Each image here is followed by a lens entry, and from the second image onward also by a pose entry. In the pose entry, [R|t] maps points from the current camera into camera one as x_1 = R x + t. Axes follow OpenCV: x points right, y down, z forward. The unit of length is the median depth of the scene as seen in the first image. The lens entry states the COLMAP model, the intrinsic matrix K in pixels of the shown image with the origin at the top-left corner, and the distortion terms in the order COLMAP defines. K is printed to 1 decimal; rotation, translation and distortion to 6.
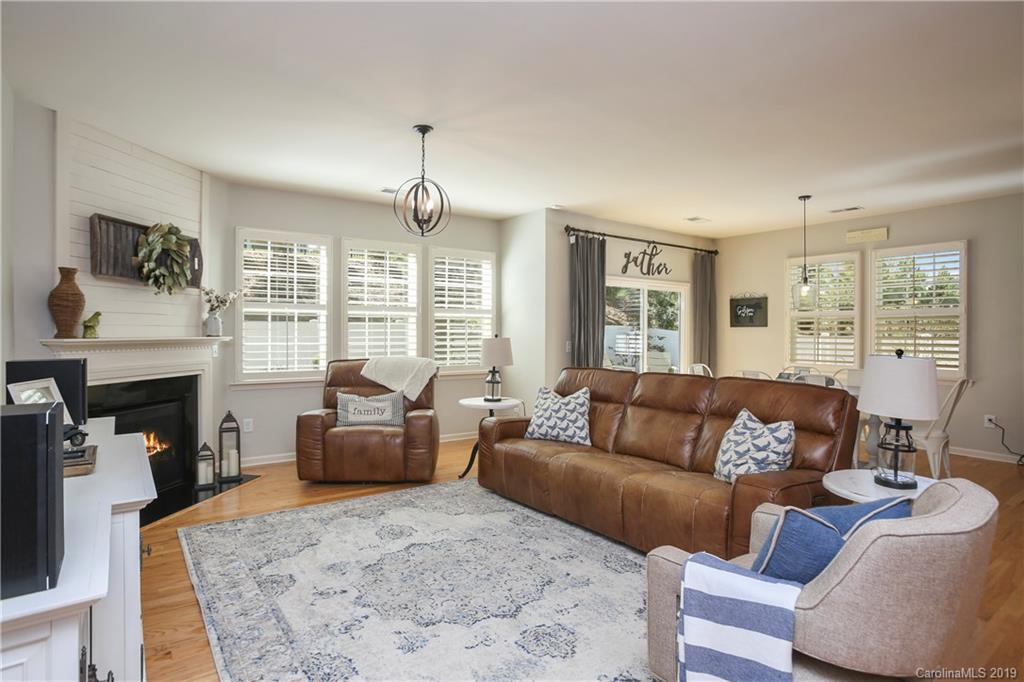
lens RADIAL K [[549.4, 0, 508.6], [0, 549.4, 330.1], [0, 0, 1]] dist [-0.018232, 0.000618]
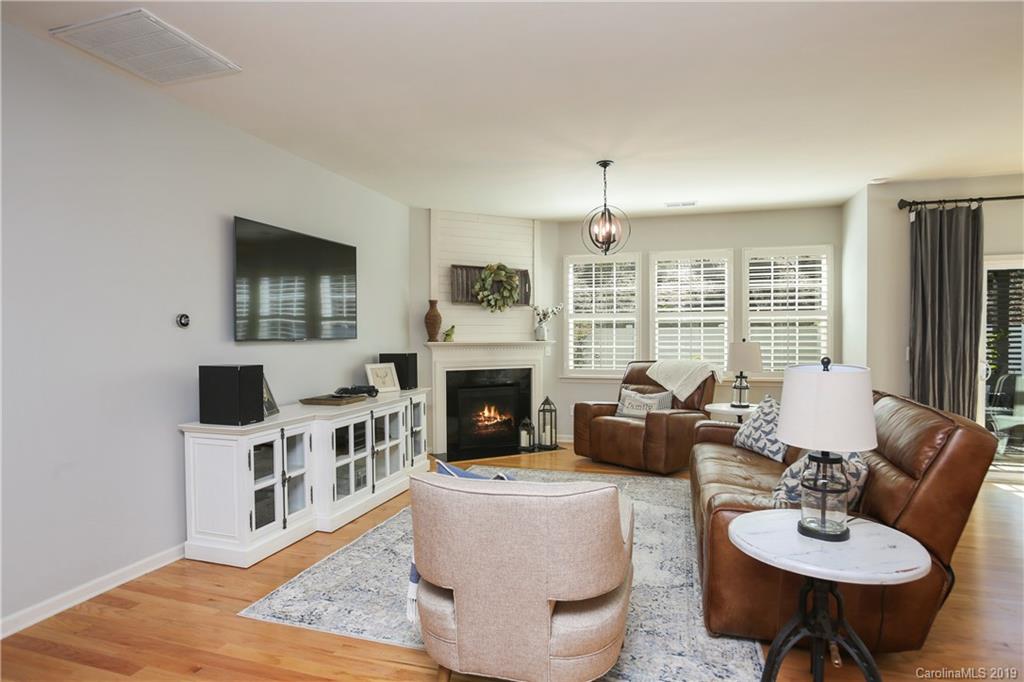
lens RADIAL K [[562.9, 0, 514.9], [0, 562.9, 348.1], [0, 0, 1]] dist [-0.016301, 0.001614]
pose [[0.621014, 0.008762, -0.783751, 0.516760], [0.007967, 0.999815, 0.017491, 0.004893], [0.783759, -0.017106, 0.620829, 0.083031]]
